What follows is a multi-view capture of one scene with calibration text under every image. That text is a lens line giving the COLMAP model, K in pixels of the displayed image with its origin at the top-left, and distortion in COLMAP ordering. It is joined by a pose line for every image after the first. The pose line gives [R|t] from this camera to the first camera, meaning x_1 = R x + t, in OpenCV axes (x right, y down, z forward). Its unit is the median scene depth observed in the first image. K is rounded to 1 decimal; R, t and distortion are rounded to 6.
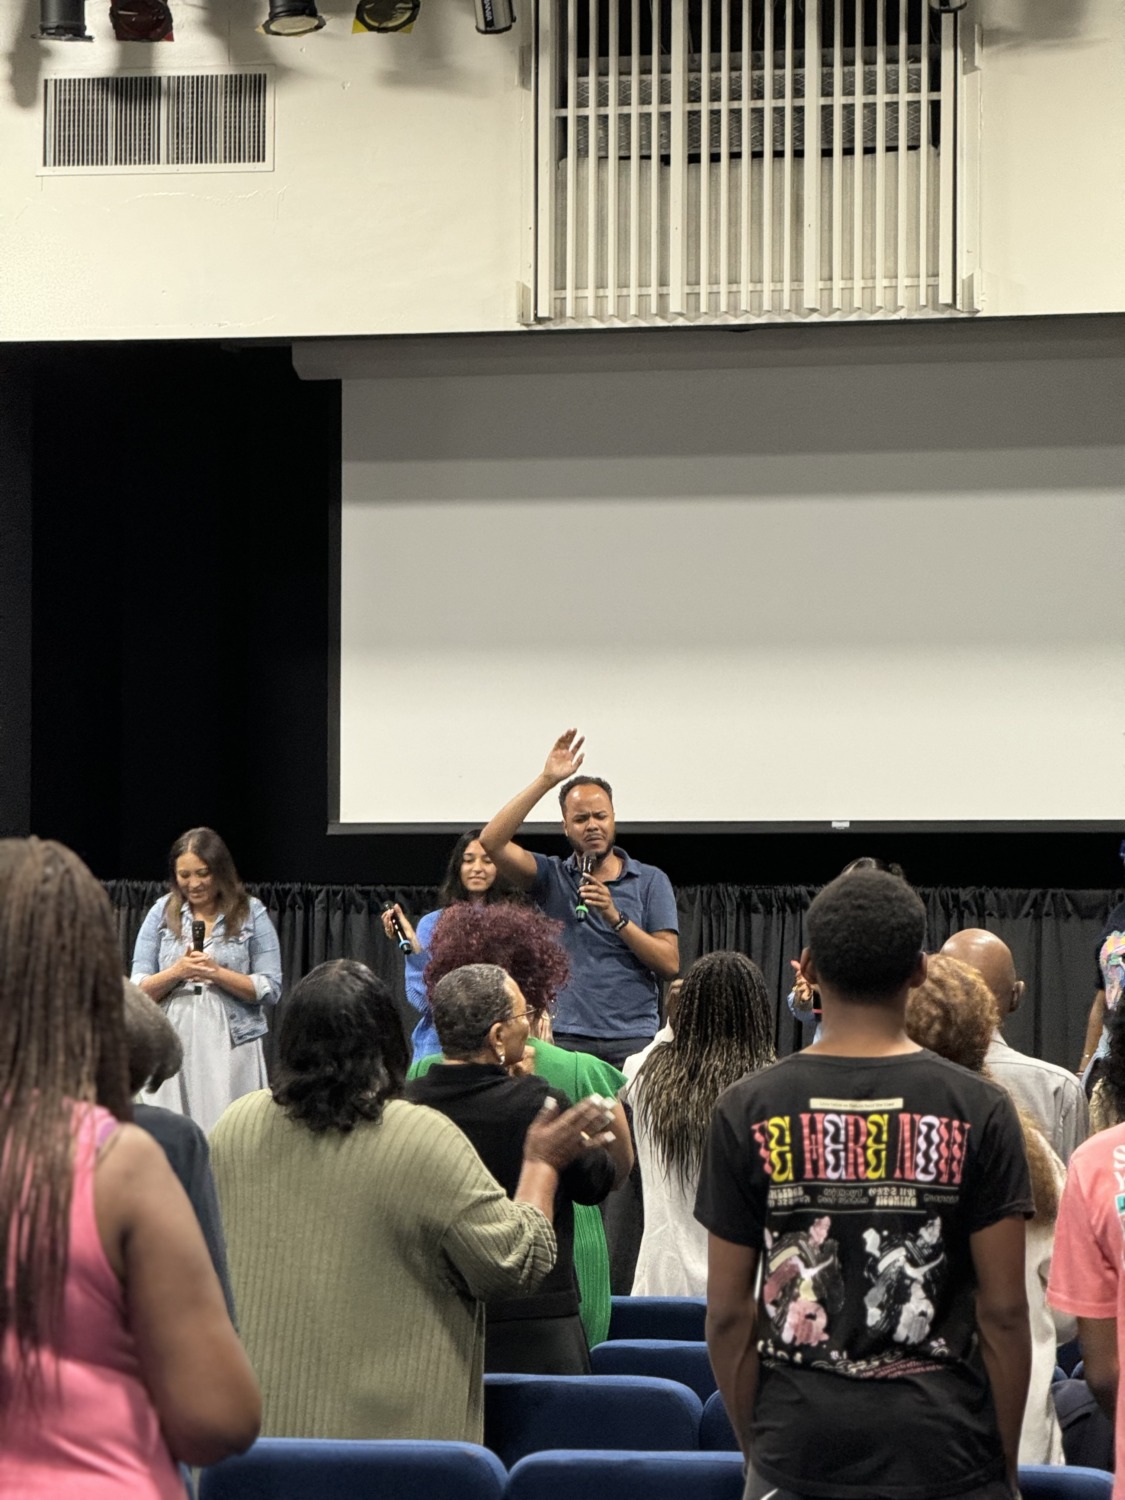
lens RADIAL K [[5495.4, 0, 564.5], [0, 5495.4, 765.1], [0, 0, 1]] dist [0.353786, 0.000000]
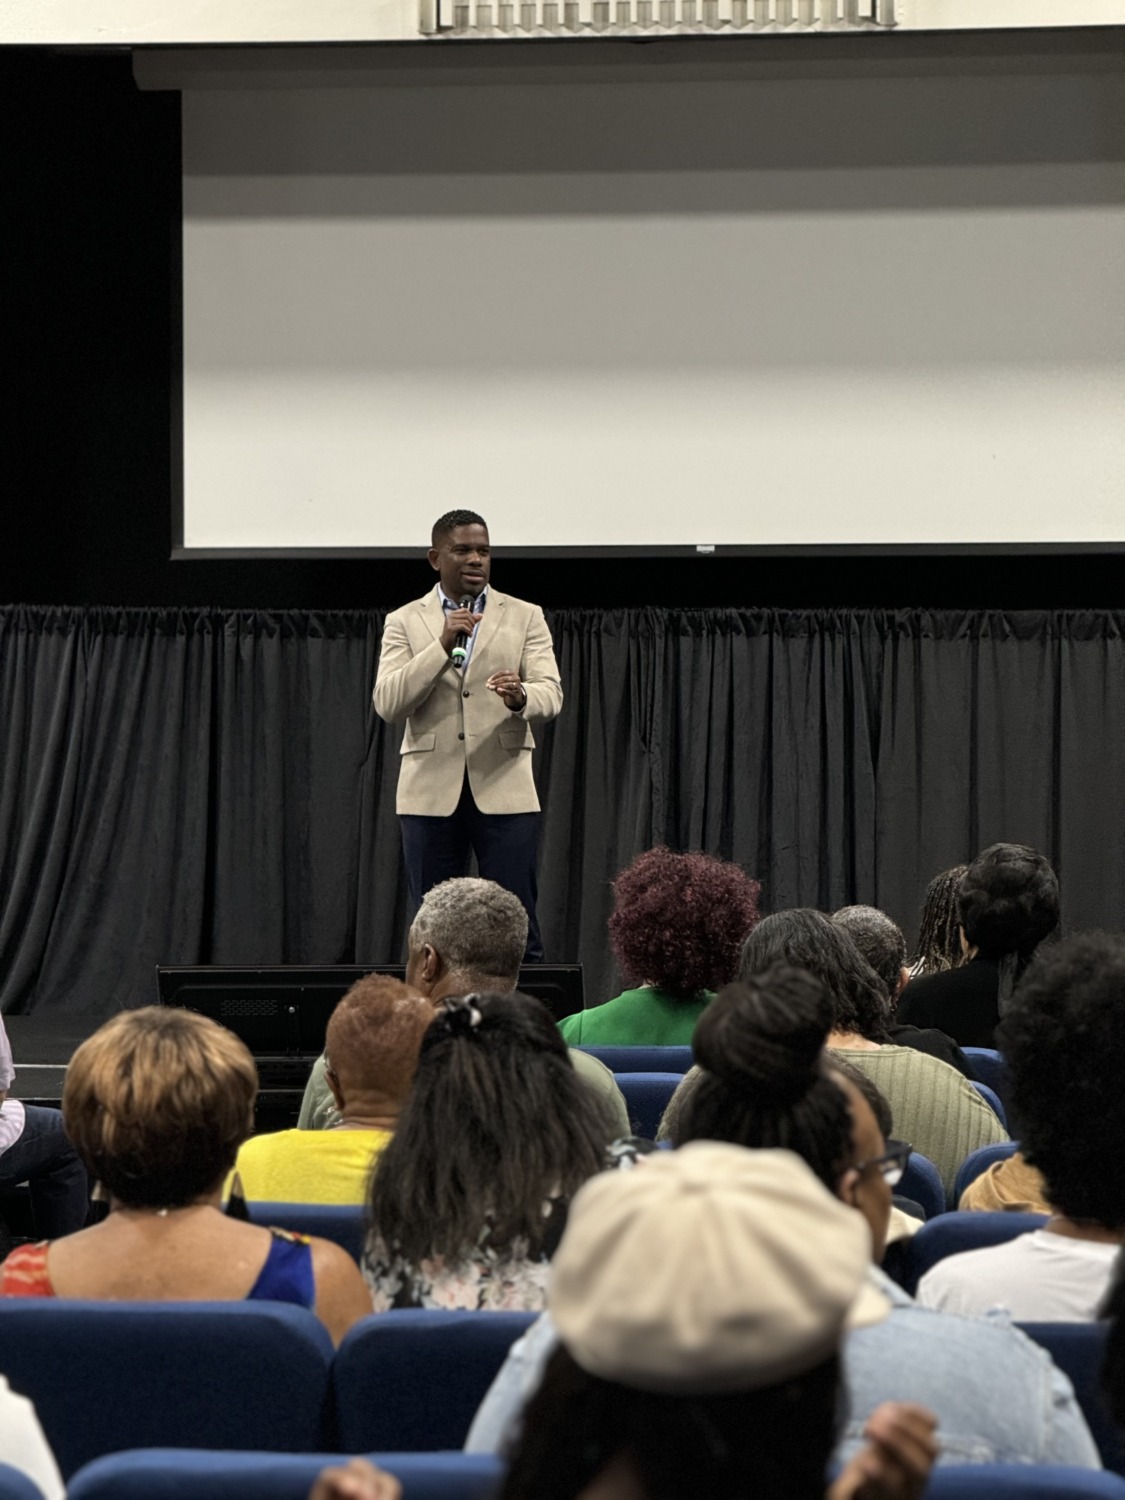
lens RADIAL K [[5495.4, 0, 524.9], [0, 5495.4, 716.8], [0, 0, 1]] dist [0.353786, 0.000000]
pose [[0.991264, -0.004761, 0.131803, -0.121063], [-0.000153, 0.999306, 0.037250, 0.004561], [-0.131889, -0.036945, 0.990576, 0.024376]]
